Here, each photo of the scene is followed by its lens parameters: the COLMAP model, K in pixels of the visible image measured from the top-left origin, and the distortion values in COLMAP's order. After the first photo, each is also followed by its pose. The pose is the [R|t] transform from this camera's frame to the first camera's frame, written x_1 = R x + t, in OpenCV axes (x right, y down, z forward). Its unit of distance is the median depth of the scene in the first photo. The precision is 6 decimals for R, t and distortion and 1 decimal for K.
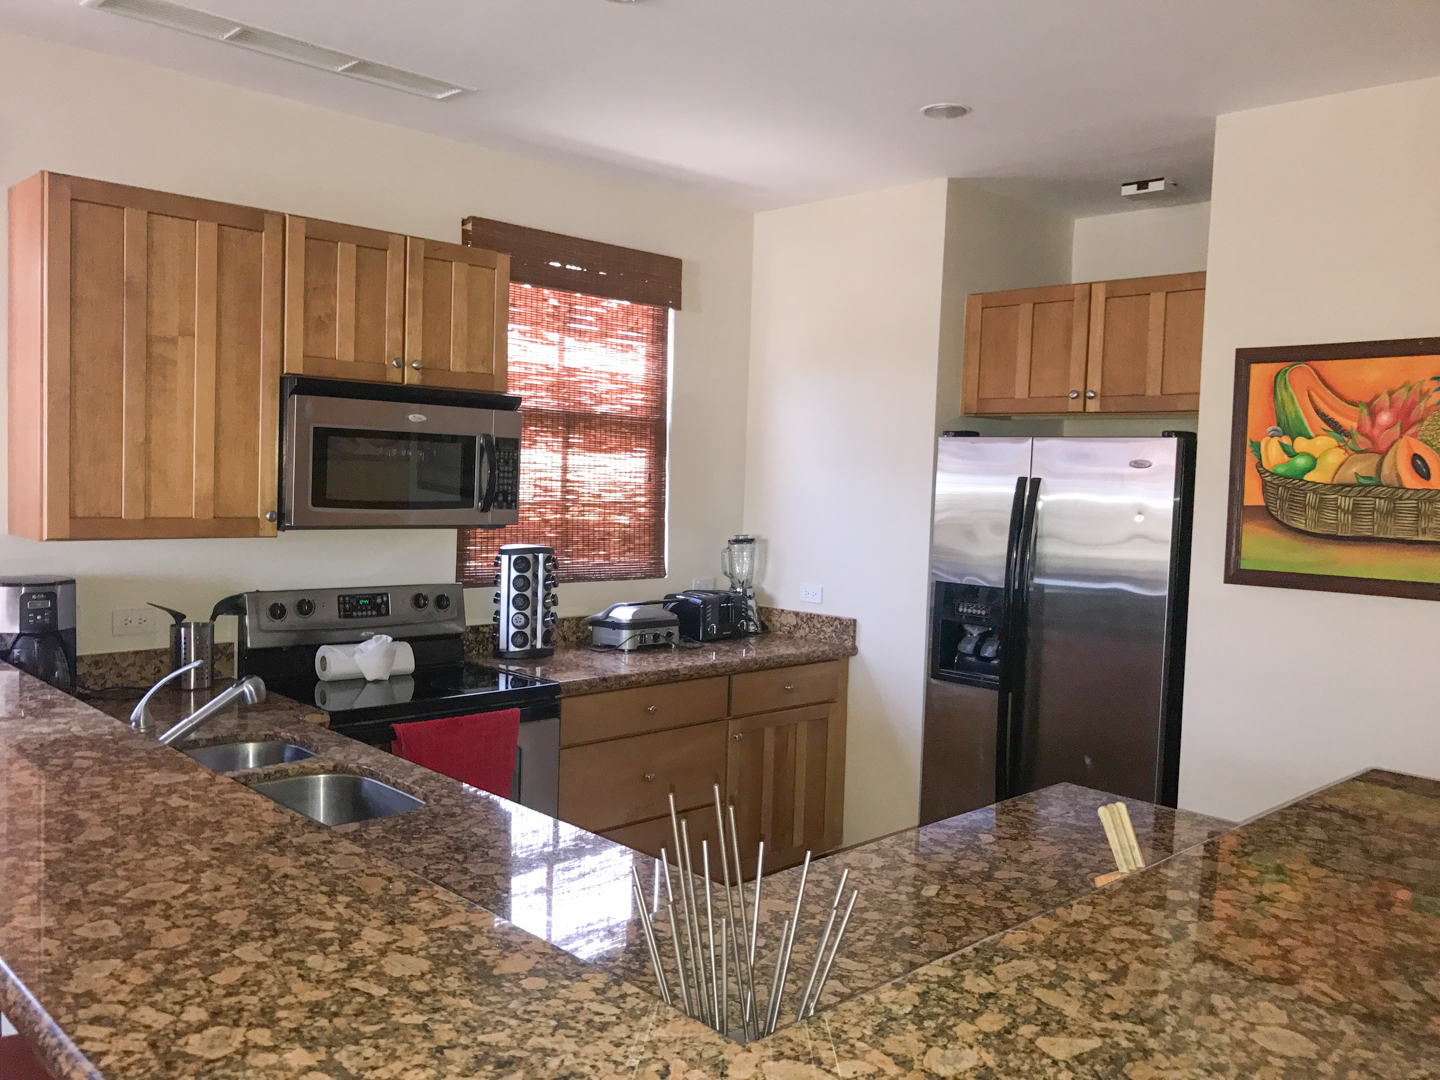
lens RADIAL K [[1199.5, 0, 708.4], [0, 1199.5, 552.4], [0, 0, 1]] dist [0.040683, -0.061307]
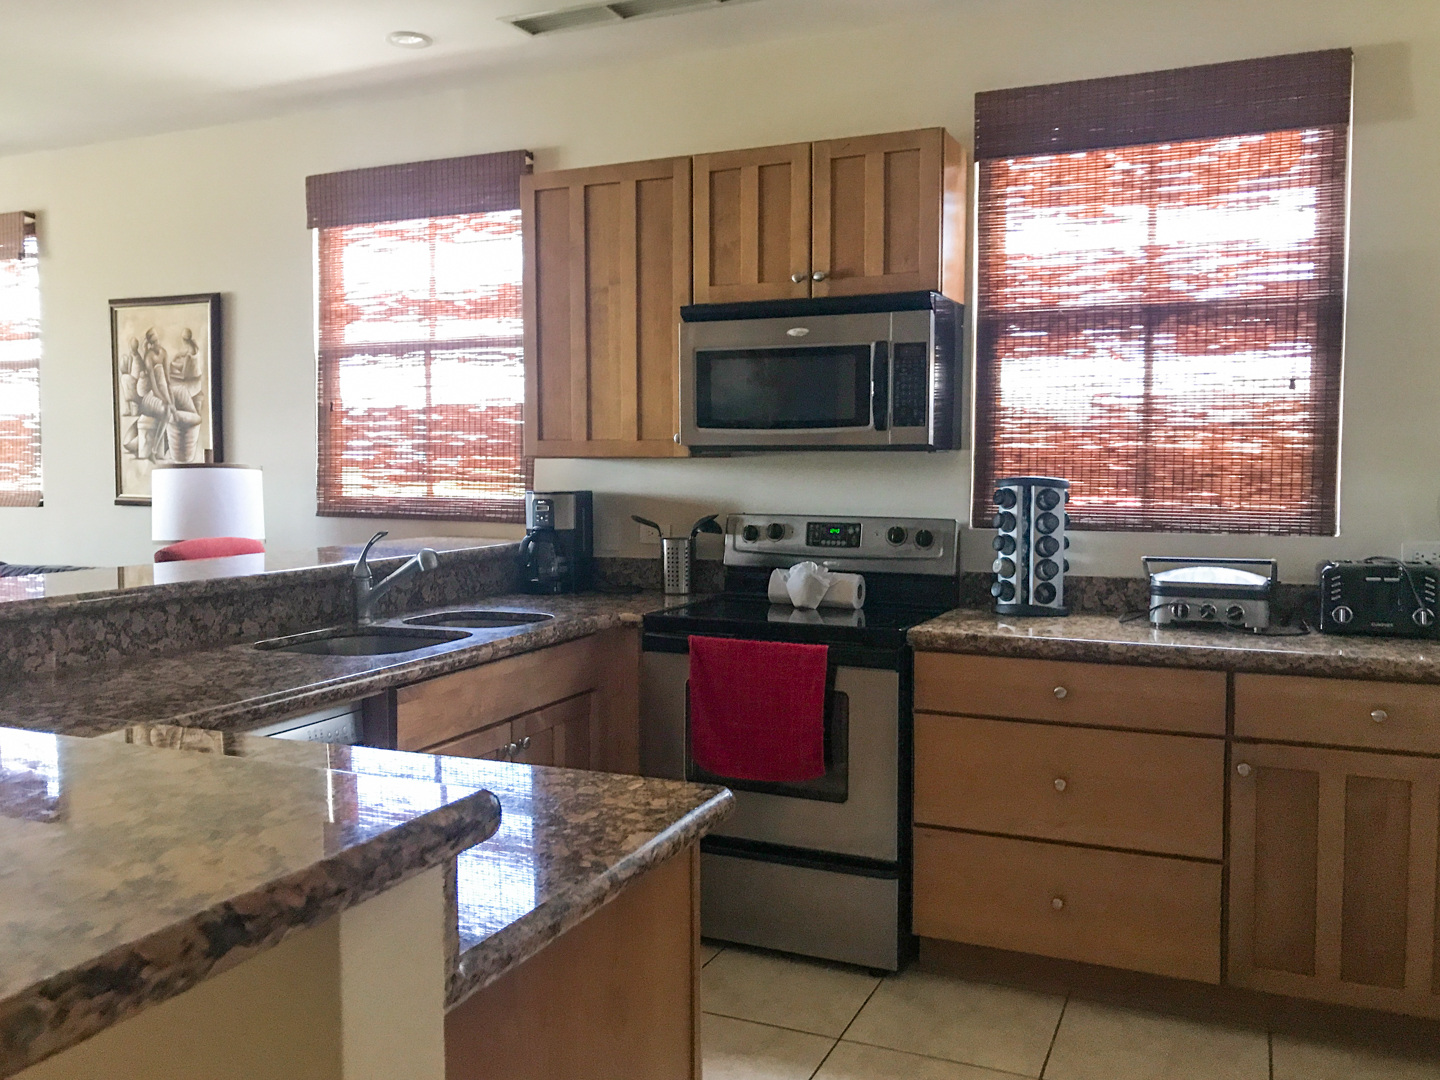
lens RADIAL K [[1199.5, 0, 722.8], [0, 1199.5, 526.9], [0, 0, 1]] dist [0.040683, -0.061307]
pose [[0.382350, 0.020480, -0.923790, 0.504735], [-0.049853, 0.998755, 0.001508, 0.036111], [0.922672, 0.045477, 0.382895, 0.485918]]
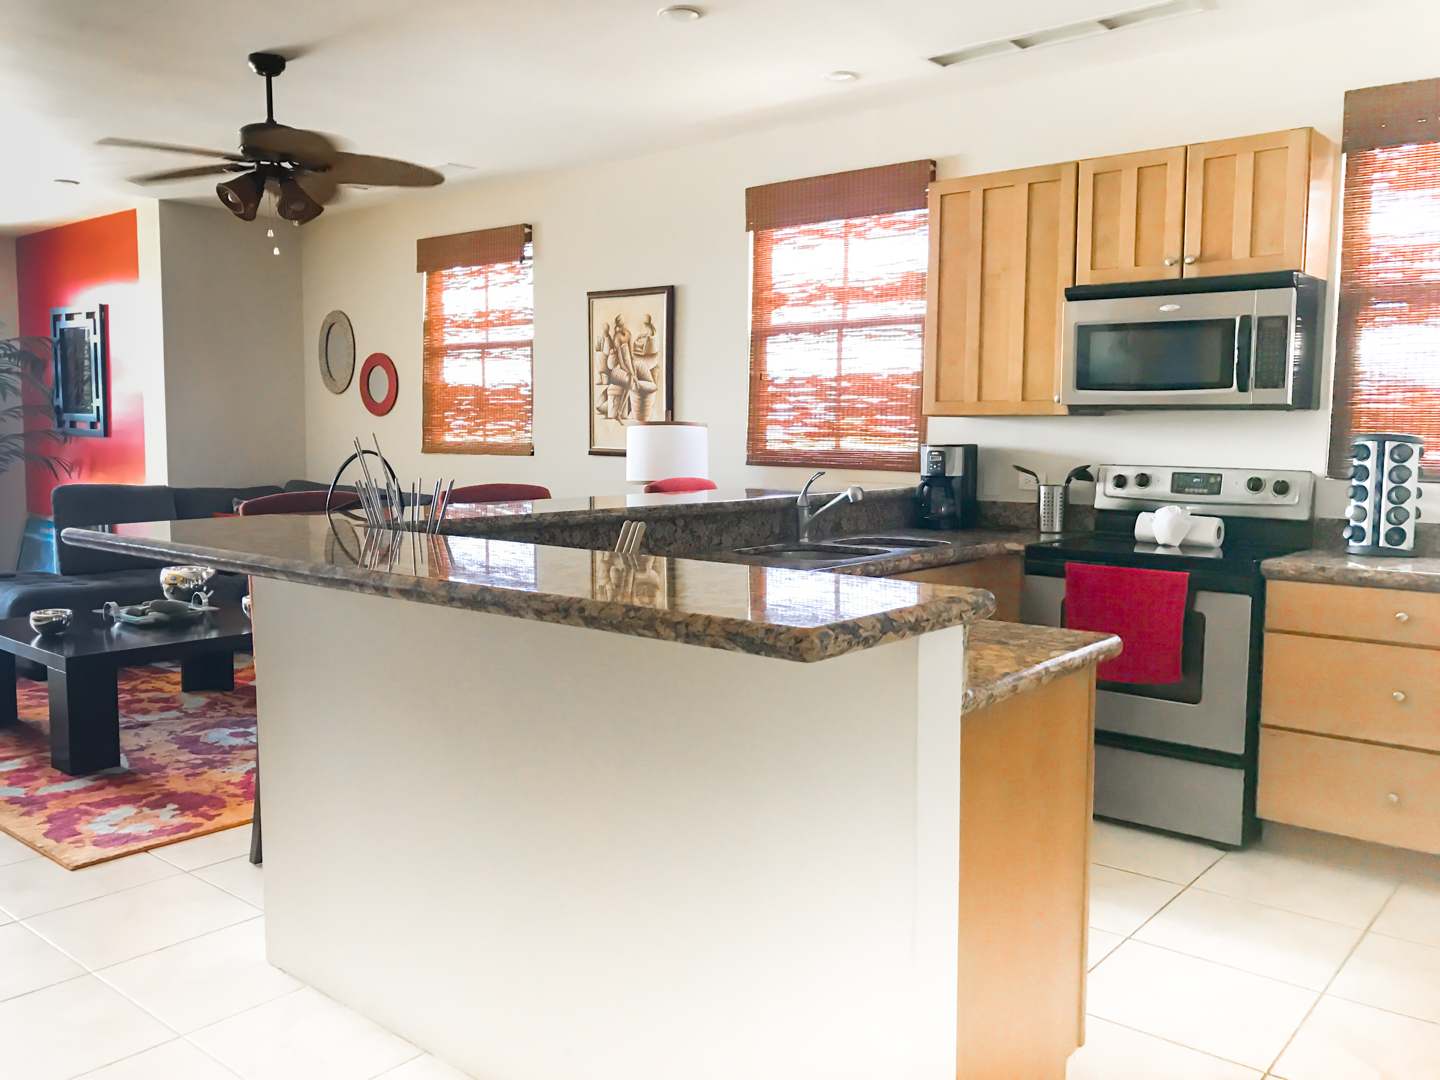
lens RADIAL K [[1199.5, 0, 713.9], [0, 1199.5, 531.7], [0, 0, 1]] dist [0.040683, -0.061307]
pose [[0.107919, 0.055240, -0.992624, 0.689720], [-0.069715, 0.996418, 0.047872, 0.058843], [0.991712, 0.064034, 0.111384, 0.385185]]
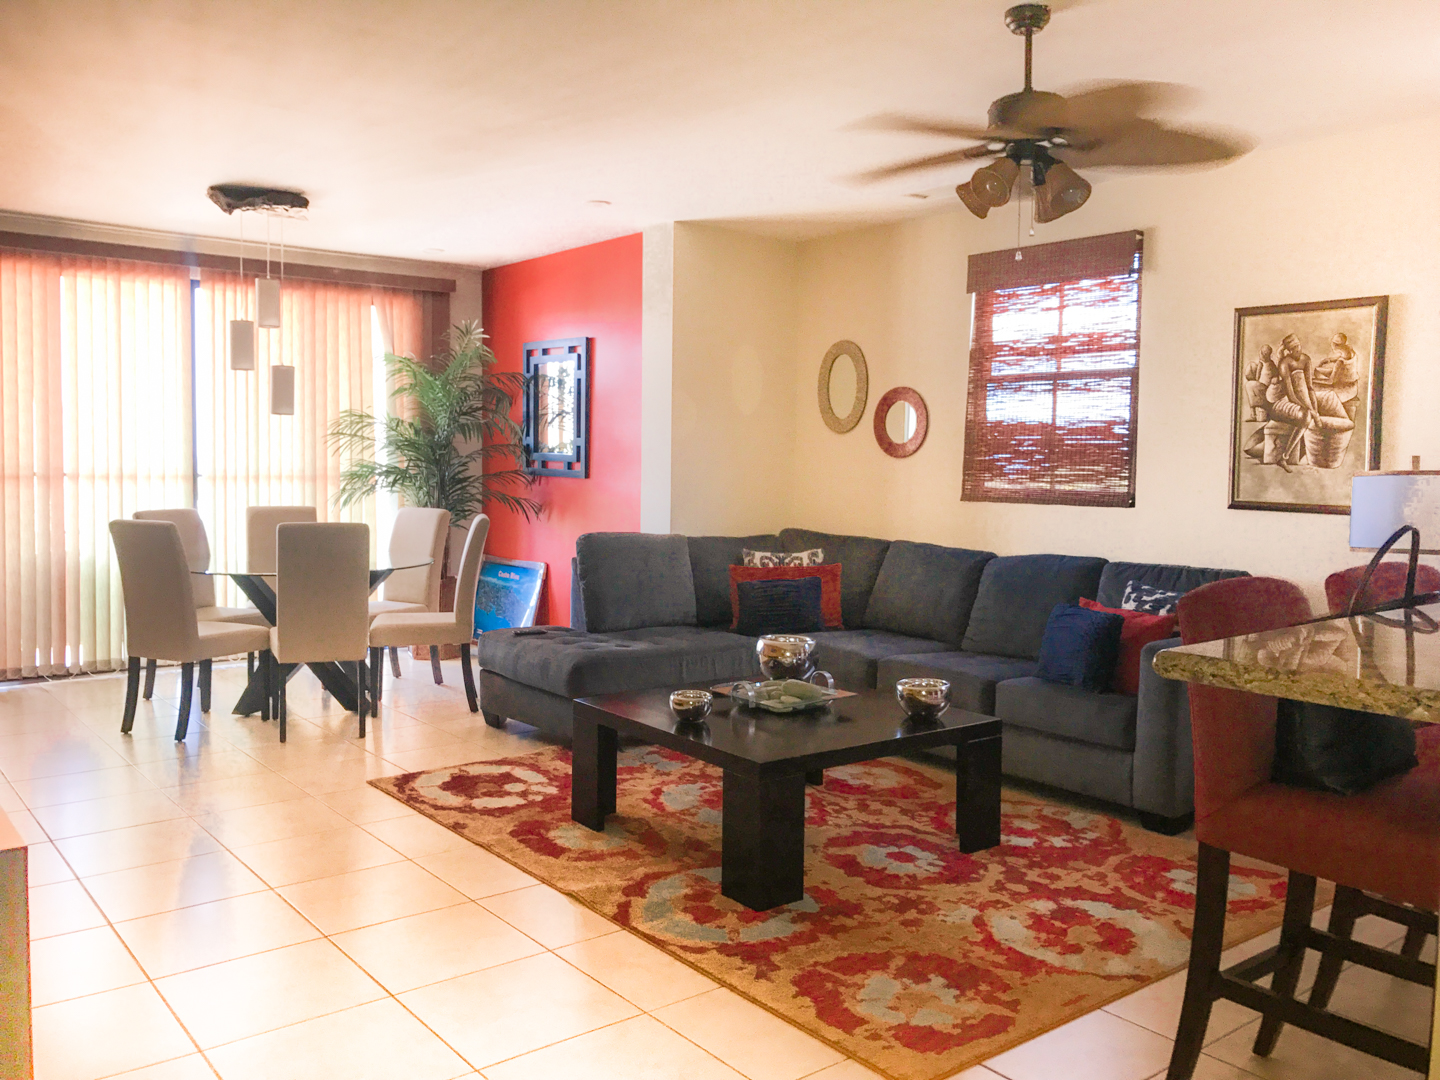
lens RADIAL K [[1199.5, 0, 711.5], [0, 1199.5, 519.3], [0, 0, 1]] dist [0.040683, -0.061307]
pose [[-0.094079, 0.015265, -0.995448, 0.437387], [-0.084011, 0.996194, 0.023216, 0.071694], [0.992014, 0.085813, -0.092438, -0.006256]]
